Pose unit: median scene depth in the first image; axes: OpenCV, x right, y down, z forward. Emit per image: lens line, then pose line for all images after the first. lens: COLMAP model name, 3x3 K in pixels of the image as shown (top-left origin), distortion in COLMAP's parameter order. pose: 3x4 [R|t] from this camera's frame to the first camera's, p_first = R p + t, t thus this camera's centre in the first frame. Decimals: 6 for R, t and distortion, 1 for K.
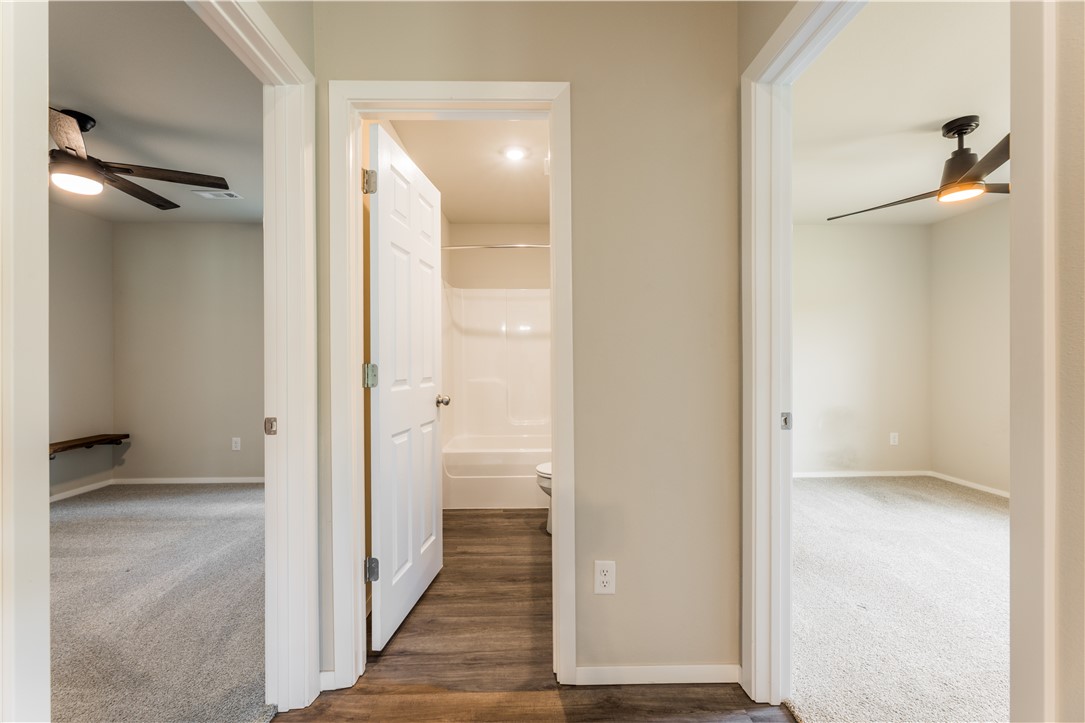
lens RADIAL K [[438.2, 0, 542.5], [0, 438.2, 361.5], [0, 0, 1]] dist [-0.001117, -0.000002]
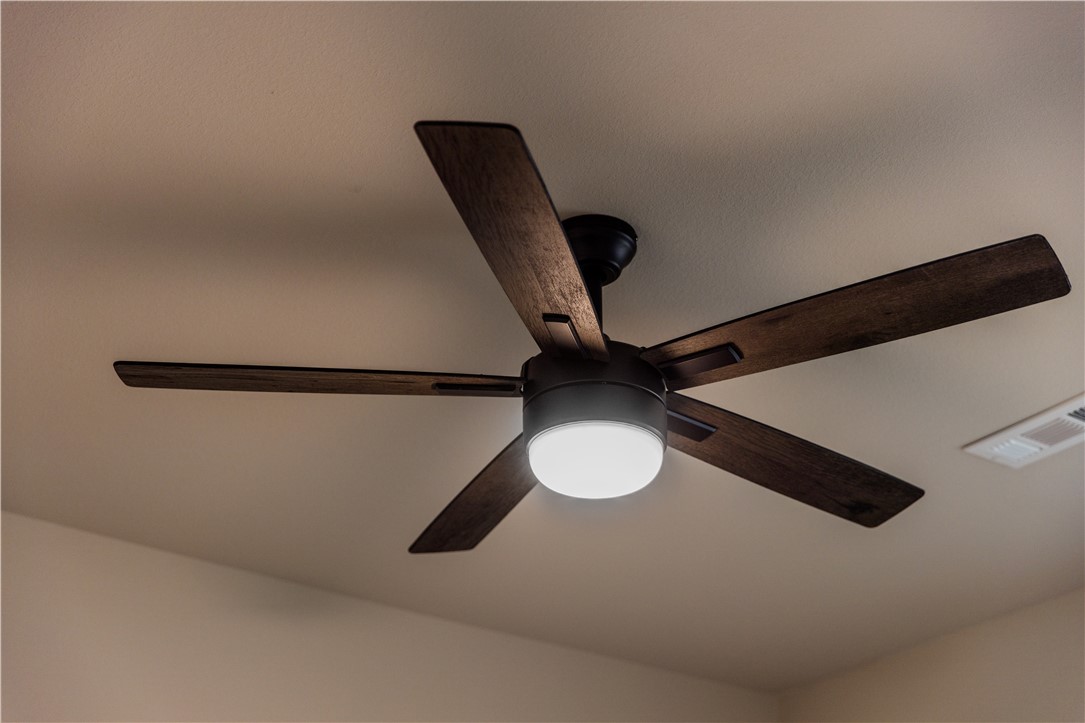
lens RADIAL K [[1743.7, 0, 542.5], [0, 1743.7, 361.5], [0, 0, 1]] dist [0.023966, 0.042841]
pose [[0.576499, -0.376980, -0.724938, -0.226536], [0.001547, 0.887712, -0.460396, 0.014096], [0.817097, 0.264296, 0.512348, 0.315745]]
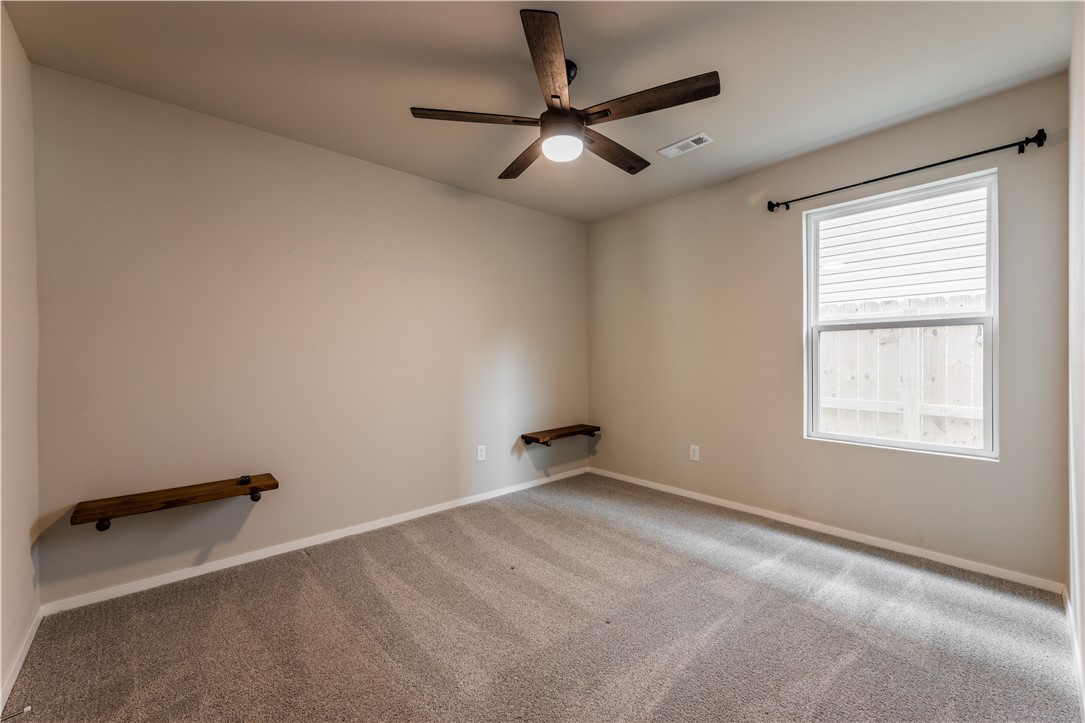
lens RADIAL K [[438.2, 0, 542.5], [0, 438.2, 361.5], [0, 0, 1]] dist [-0.001117, -0.000002]
pose [[0.643864, 0.006622, -0.765112, -0.316683], [0.005140, 0.999903, 0.012980, -0.000839], [0.765123, -0.012290, 0.643767, 0.305385]]
